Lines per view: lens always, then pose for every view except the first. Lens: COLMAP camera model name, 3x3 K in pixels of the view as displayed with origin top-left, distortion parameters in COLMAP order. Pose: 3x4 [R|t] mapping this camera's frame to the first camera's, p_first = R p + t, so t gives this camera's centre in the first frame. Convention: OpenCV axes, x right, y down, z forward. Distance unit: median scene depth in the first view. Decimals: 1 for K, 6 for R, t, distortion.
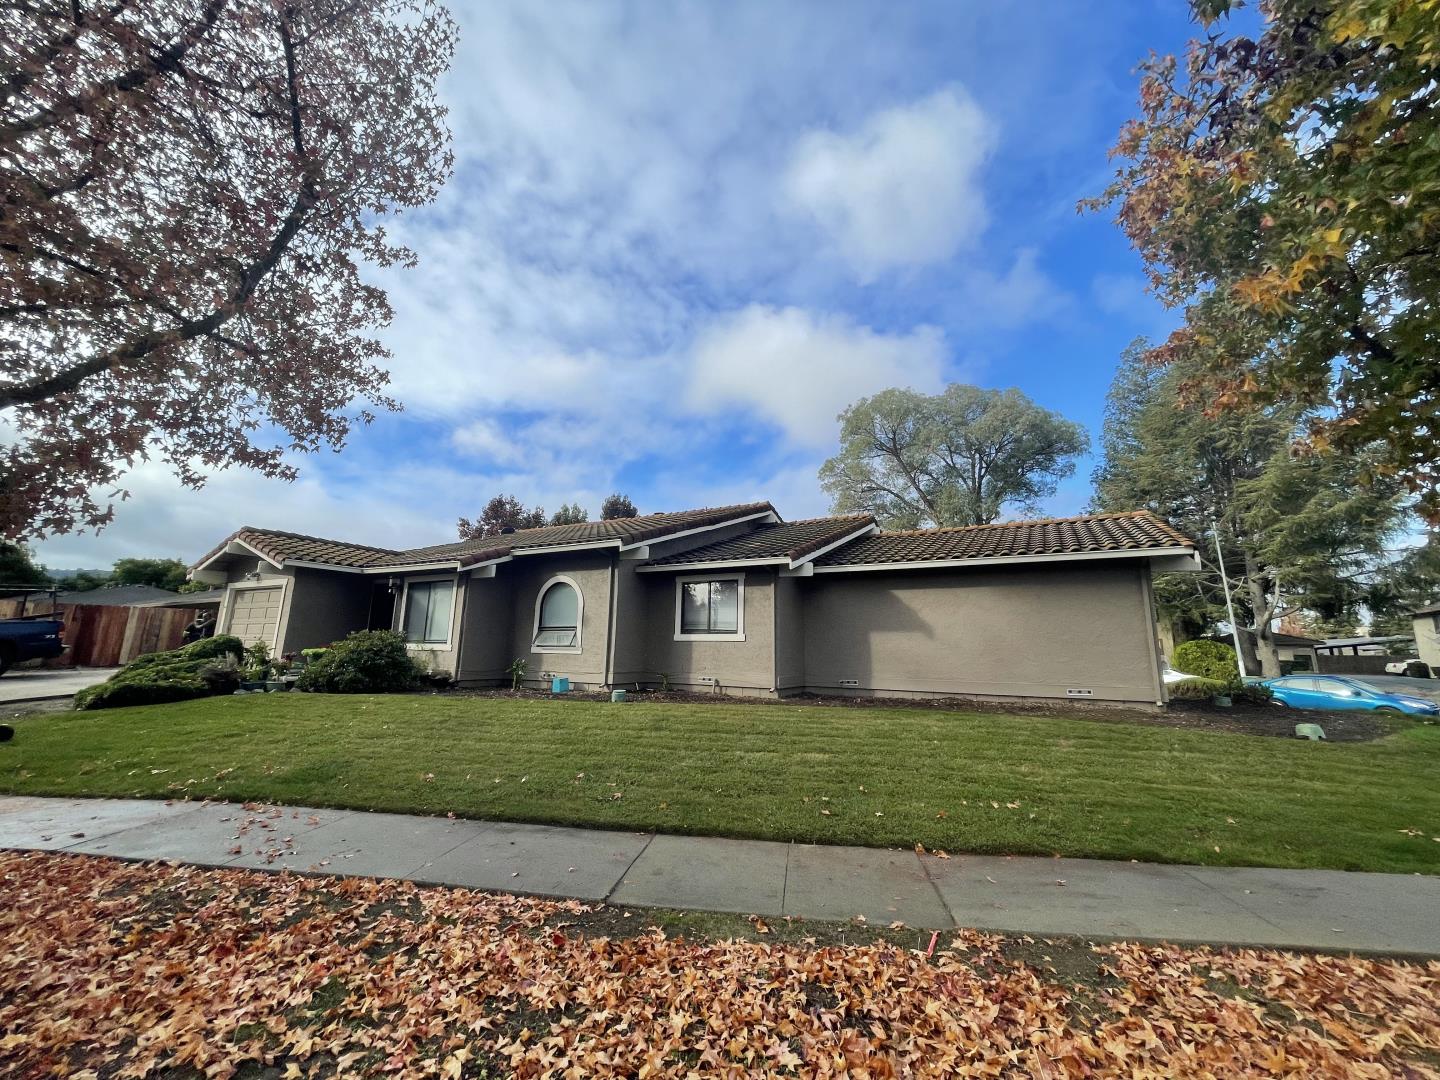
lens RADIAL K [[578.2, 0, 721.0], [0, 578.2, 533.3], [0, 0, 1]] dist [-0.003418, 0.000756]
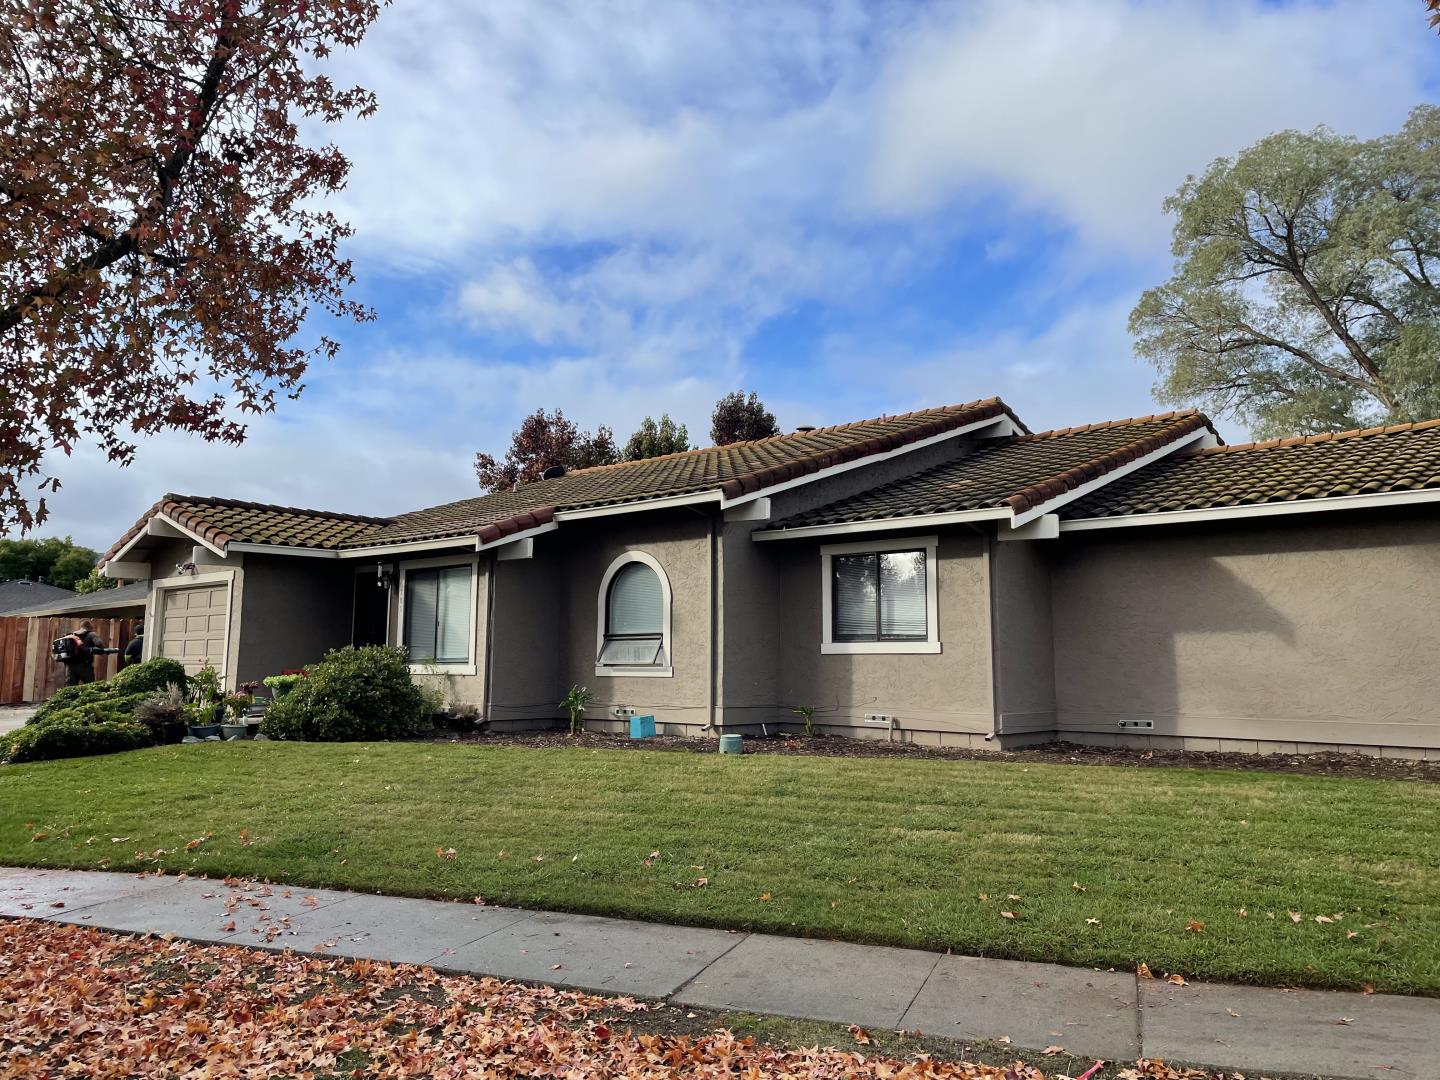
lens RADIAL K [[1079.5, 0, 715.6], [0, 1079.5, 535.1], [0, 0, 1]] dist [0.109682, -0.148779]
pose [[0.975742, -0.038859, -0.215447, 0.060243], [0.055663, 0.995815, 0.072487, -0.024285], [0.211728, -0.082721, 0.973822, -0.105874]]
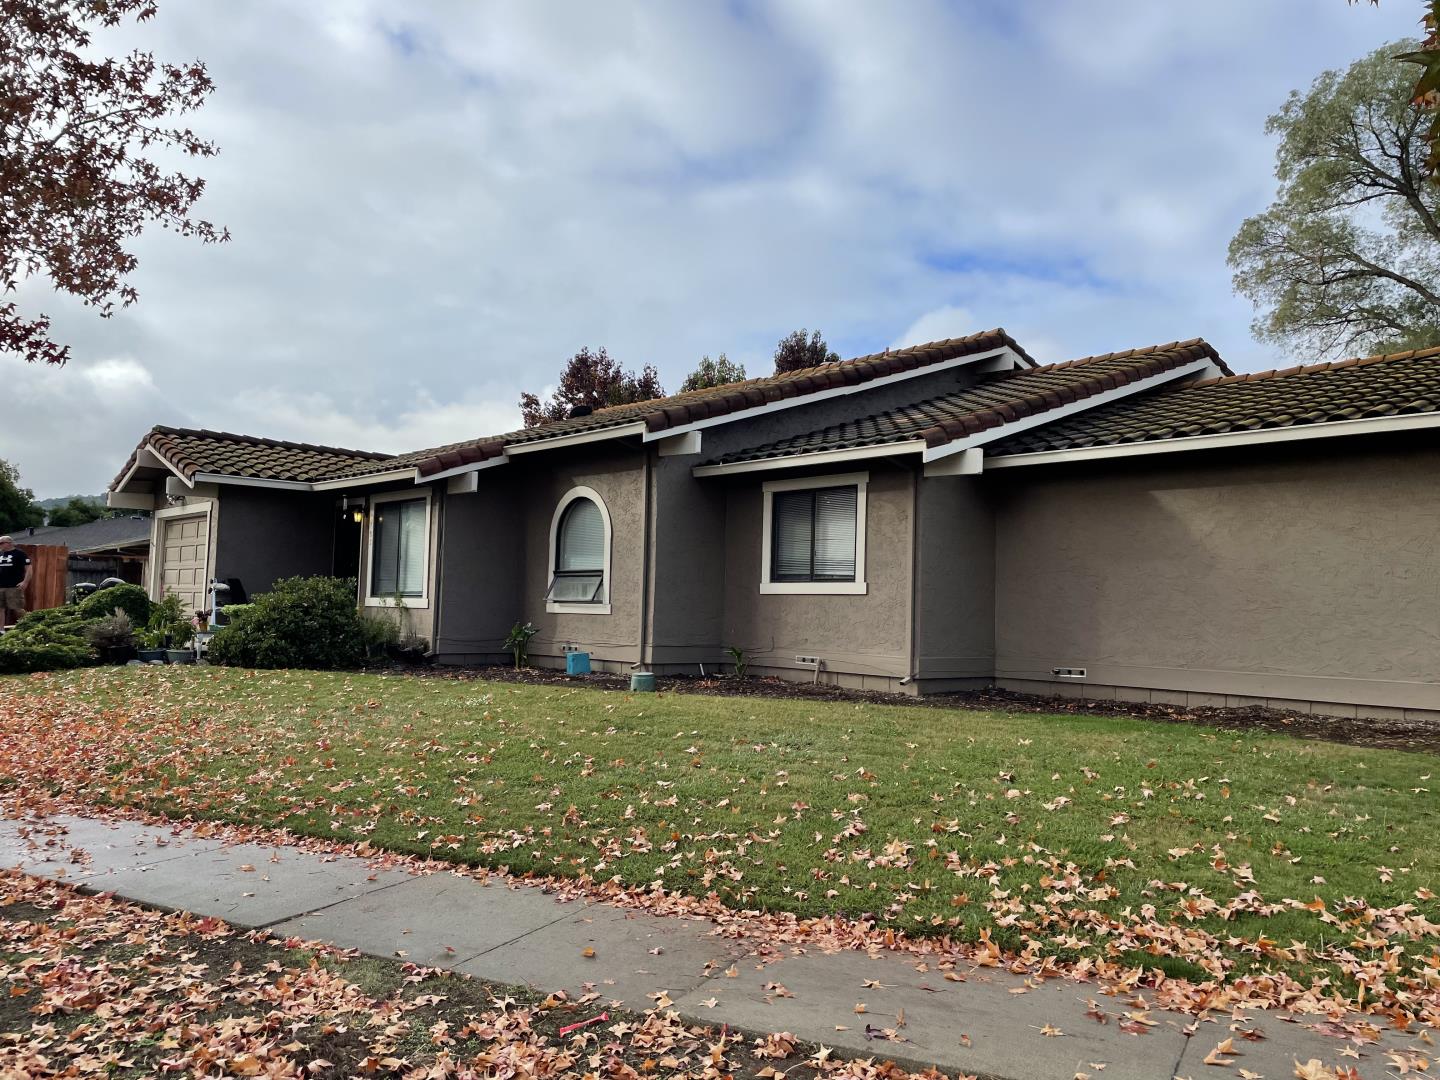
lens RADIAL K [[1081.8, 0, 734.5], [0, 1081.8, 548.4], [0, 0, 1]] dist [0.096494, -0.123359]
pose [[0.949280, -0.010612, -0.314252, 0.249396], [0.053209, 0.990438, 0.127287, 0.002540], [0.309896, -0.137552, 0.940768, -0.019234]]
